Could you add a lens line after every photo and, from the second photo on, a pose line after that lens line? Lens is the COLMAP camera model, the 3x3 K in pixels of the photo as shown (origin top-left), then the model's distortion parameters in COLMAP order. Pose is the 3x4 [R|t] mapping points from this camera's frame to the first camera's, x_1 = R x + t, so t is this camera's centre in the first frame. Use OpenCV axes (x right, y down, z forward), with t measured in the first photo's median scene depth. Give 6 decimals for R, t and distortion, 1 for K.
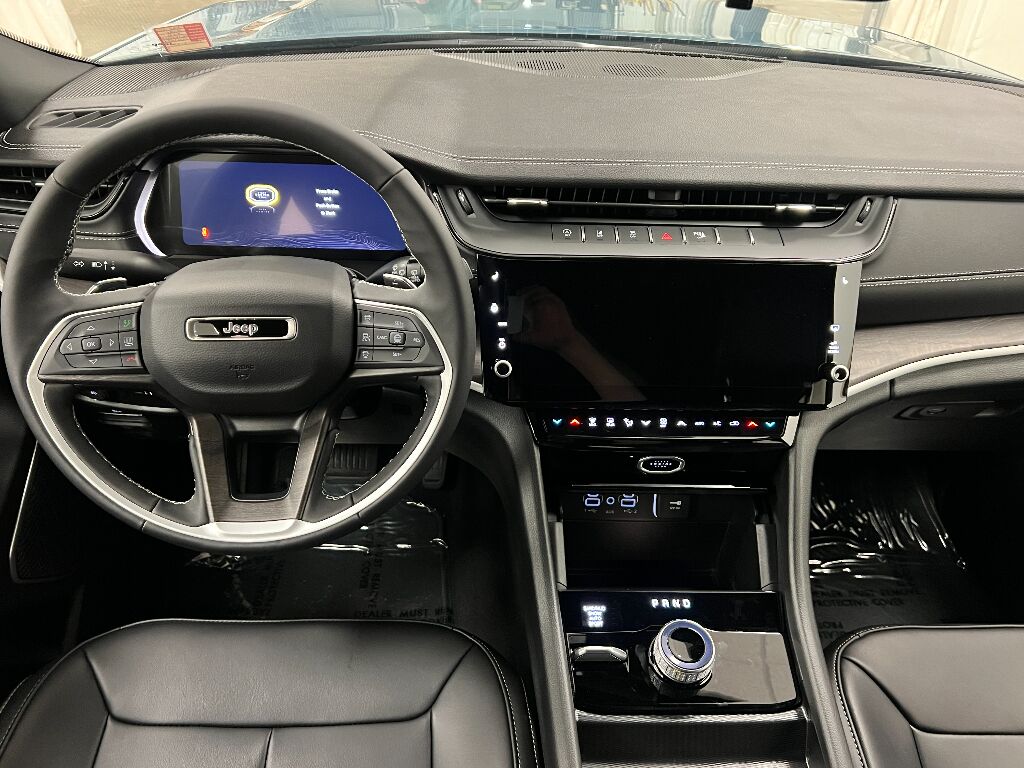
lens RADIAL K [[839.2, 0, 512.0], [0, 839.2, 384.0], [0, 0, 1]] dist [0.087171, -0.123124]
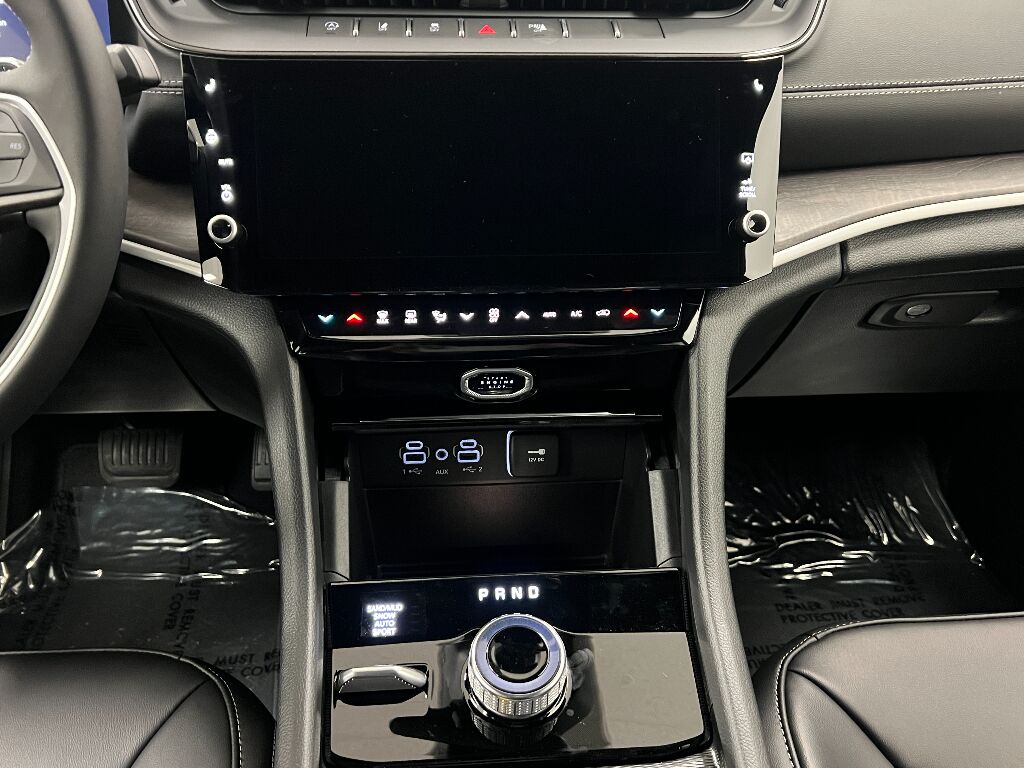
lens RADIAL K [[933.4, 0, 510.5], [0, 933.4, 377.7], [0, 0, 1]] dist [0.151754, -0.283484]
pose [[0.998703, -0.040873, 0.030352, 0.173136], [0.042232, 0.998069, -0.045560, 0.130373], [-0.028431, 0.046783, 0.998500, 0.292398]]
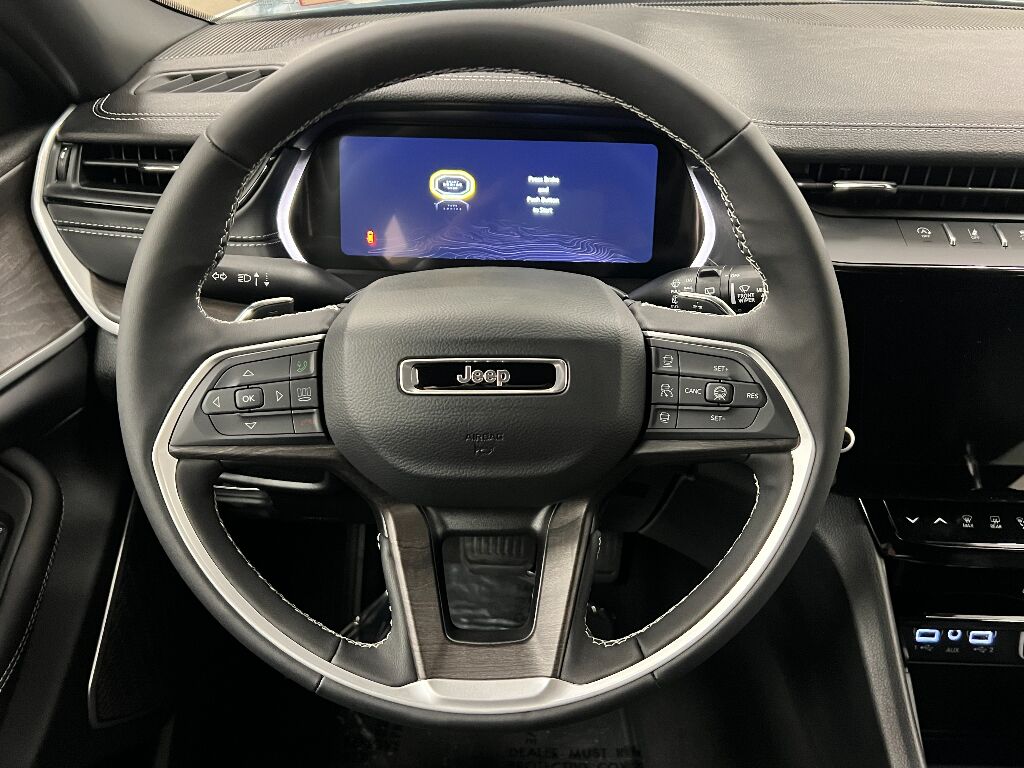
lens RADIAL K [[933.4, 0, 532.6], [0, 933.4, 395.7], [0, 0, 1]] dist [0.146580, -0.320386]
pose [[0.998479, 0.010005, -0.054221, -0.204866], [-0.012050, 0.999223, -0.037519, -0.020868], [0.053804, 0.038115, 0.997824, 0.253161]]
